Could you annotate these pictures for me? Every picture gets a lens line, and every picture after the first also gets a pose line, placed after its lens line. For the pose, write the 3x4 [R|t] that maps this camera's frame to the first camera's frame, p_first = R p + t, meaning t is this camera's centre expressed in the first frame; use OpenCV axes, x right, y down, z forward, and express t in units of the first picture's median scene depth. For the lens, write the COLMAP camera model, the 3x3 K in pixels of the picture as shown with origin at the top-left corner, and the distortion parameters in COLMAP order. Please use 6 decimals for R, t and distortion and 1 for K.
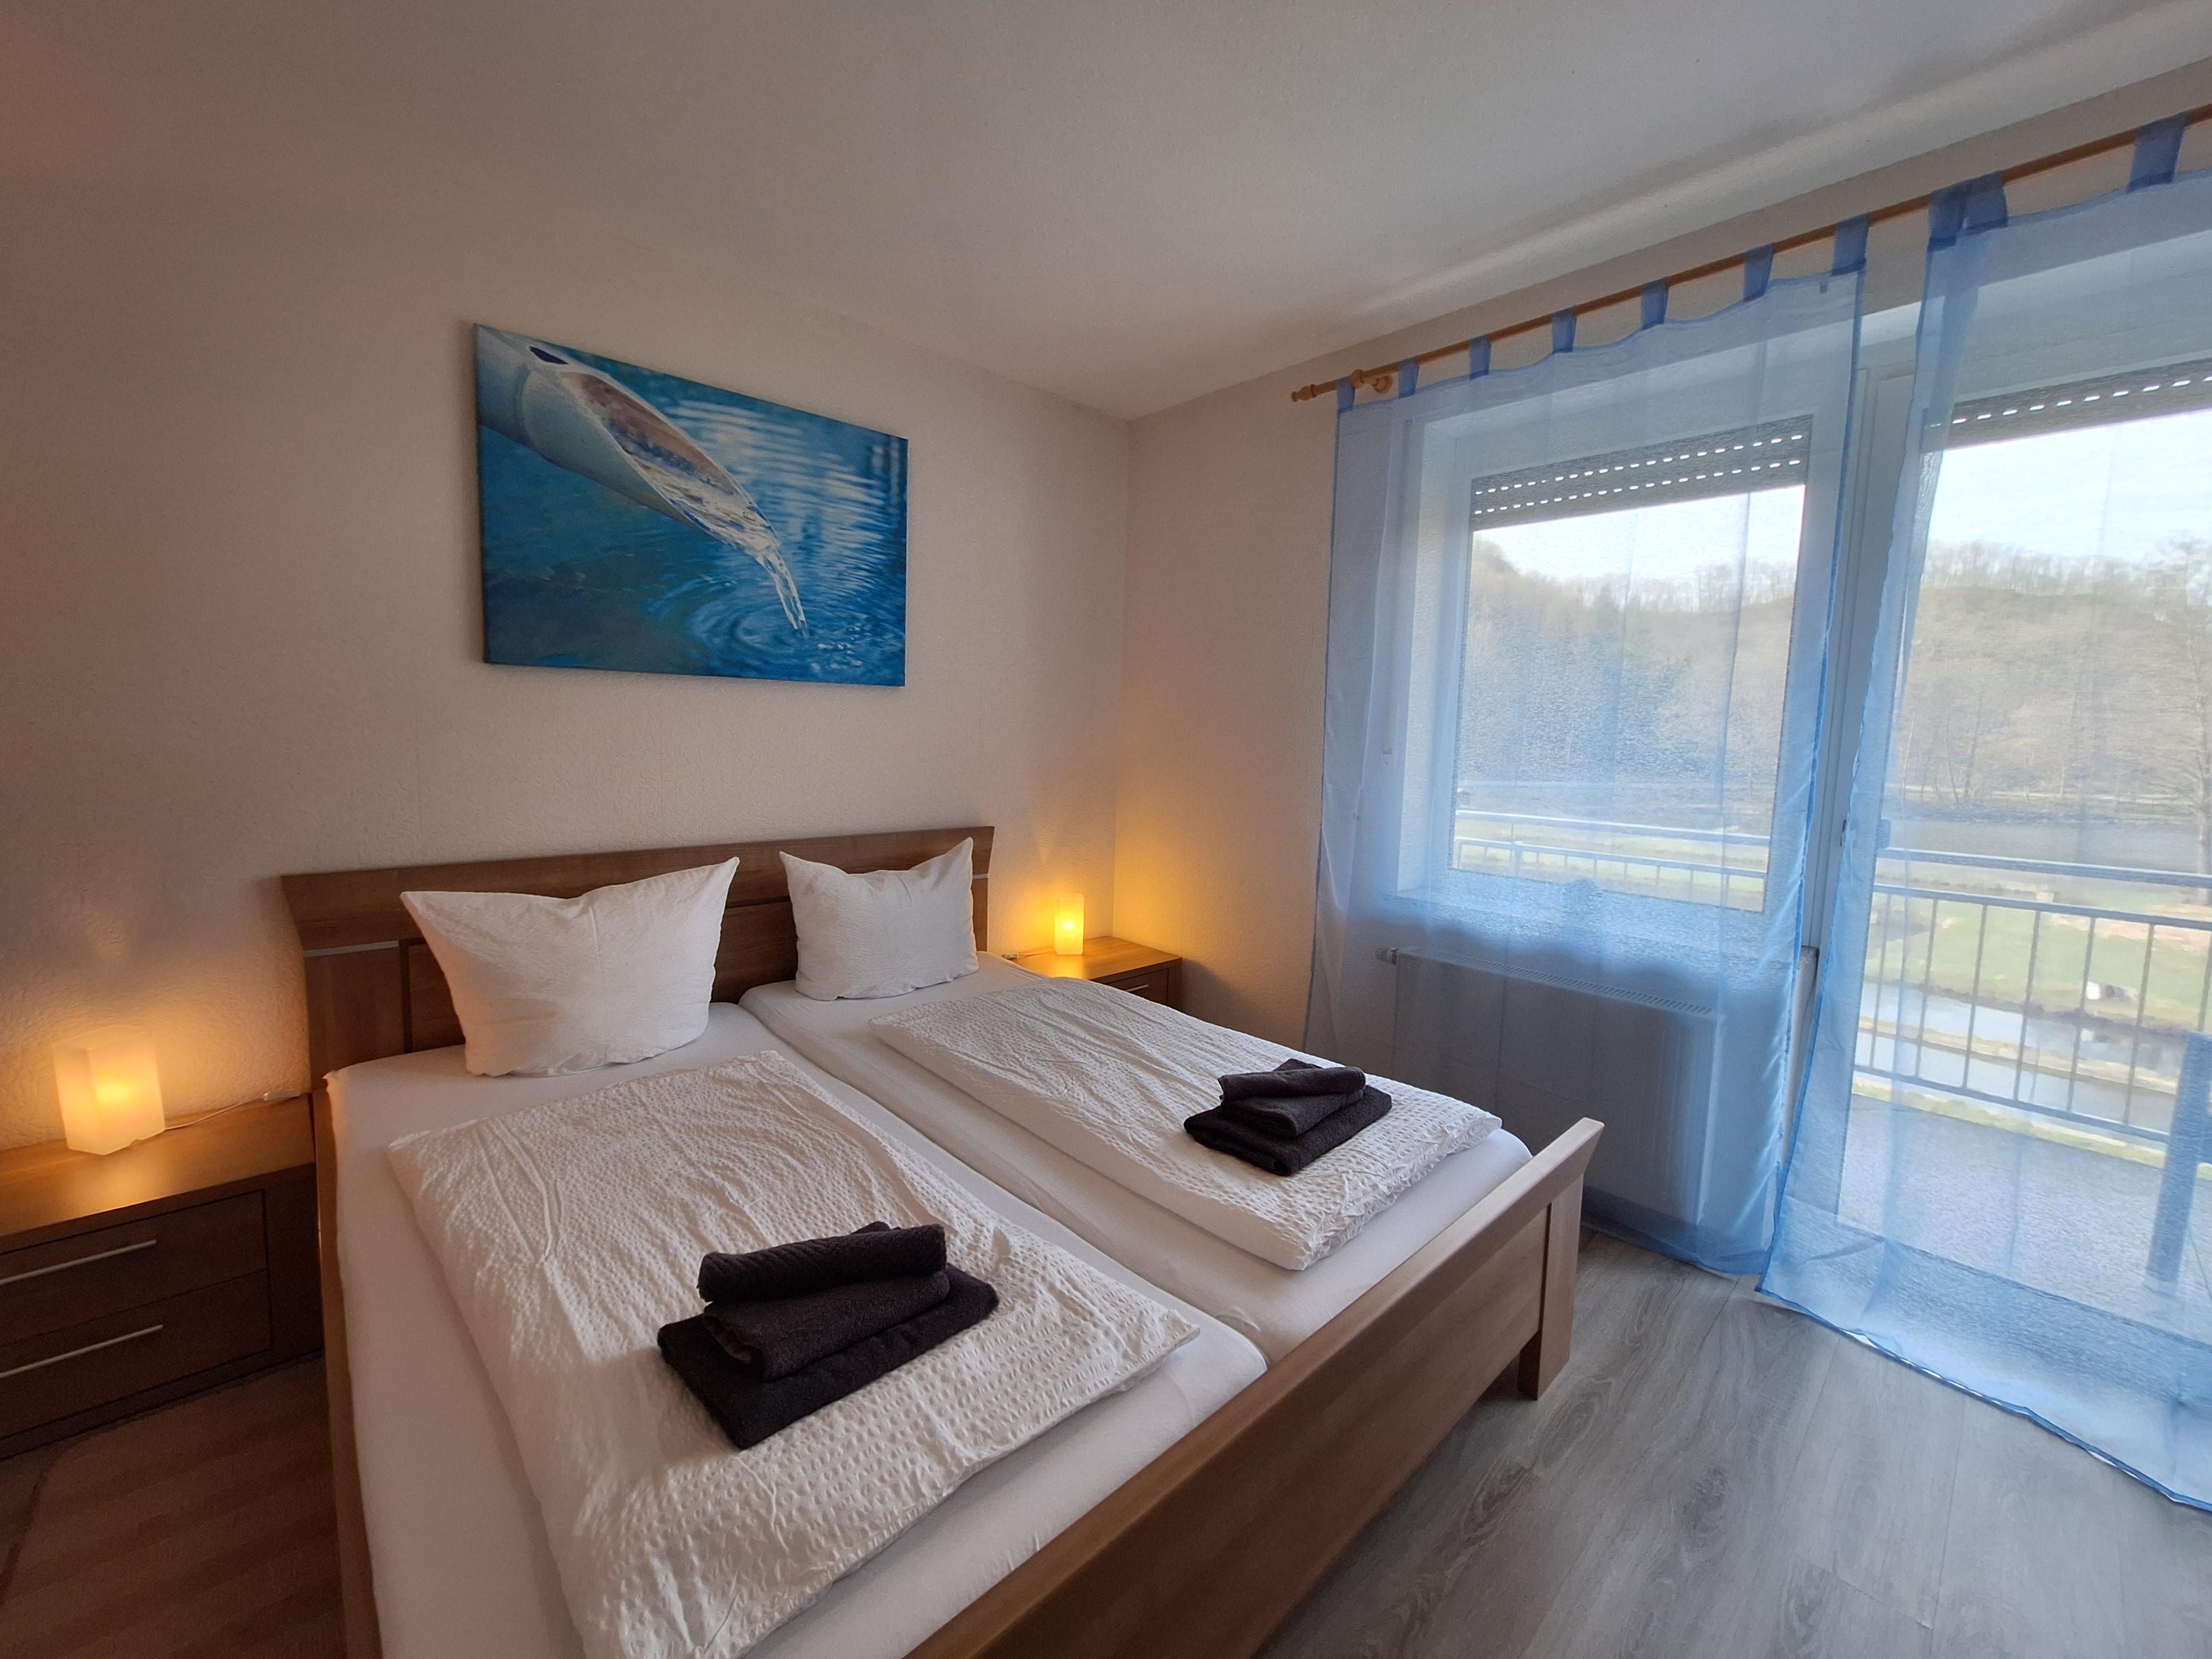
lens RADIAL K [[868.9, 0, 1097.3], [0, 868.9, 812.8], [0, 0, 1]] dist [-0.006340, 0.001788]
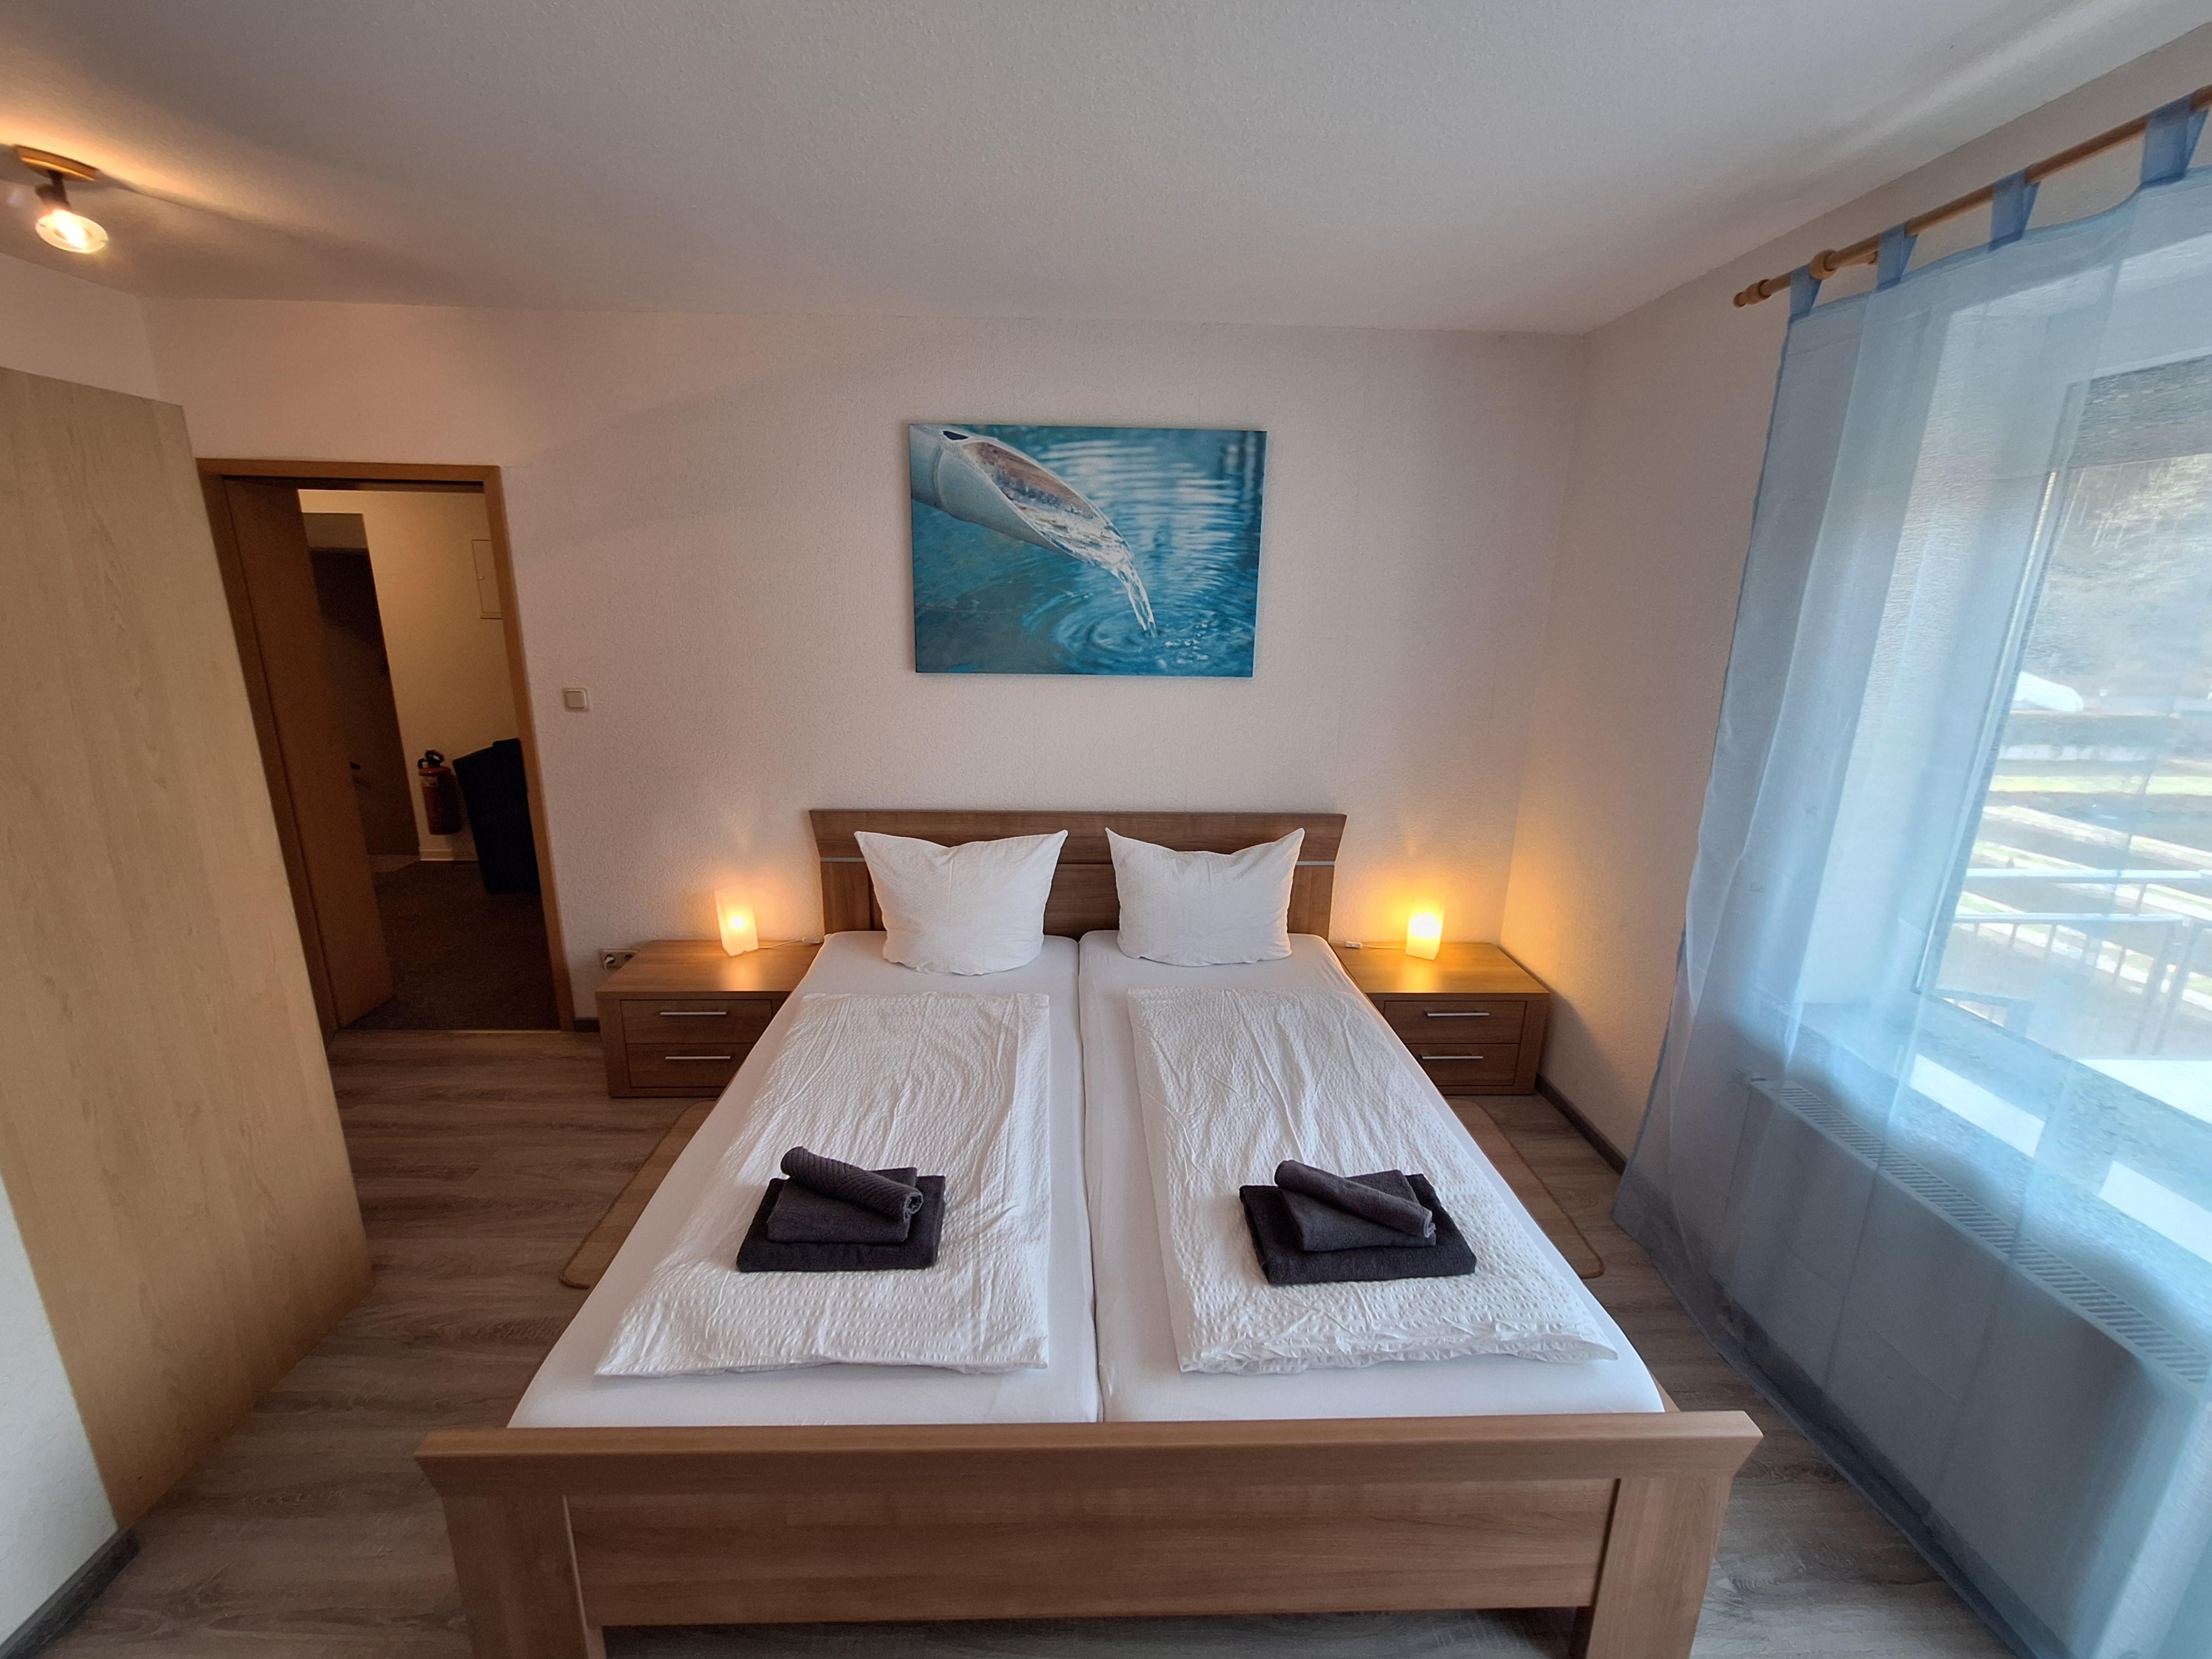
lens RADIAL K [[868.9, 0, 1089.3], [0, 868.9, 812.8], [0, 0, 1]] dist [-0.006340, 0.001788]
pose [[0.756794, 0.143719, -0.637658, 0.395403], [-0.061680, 0.986878, 0.149225, -0.160329], [0.650737, -0.073602, 0.755727, 0.096898]]
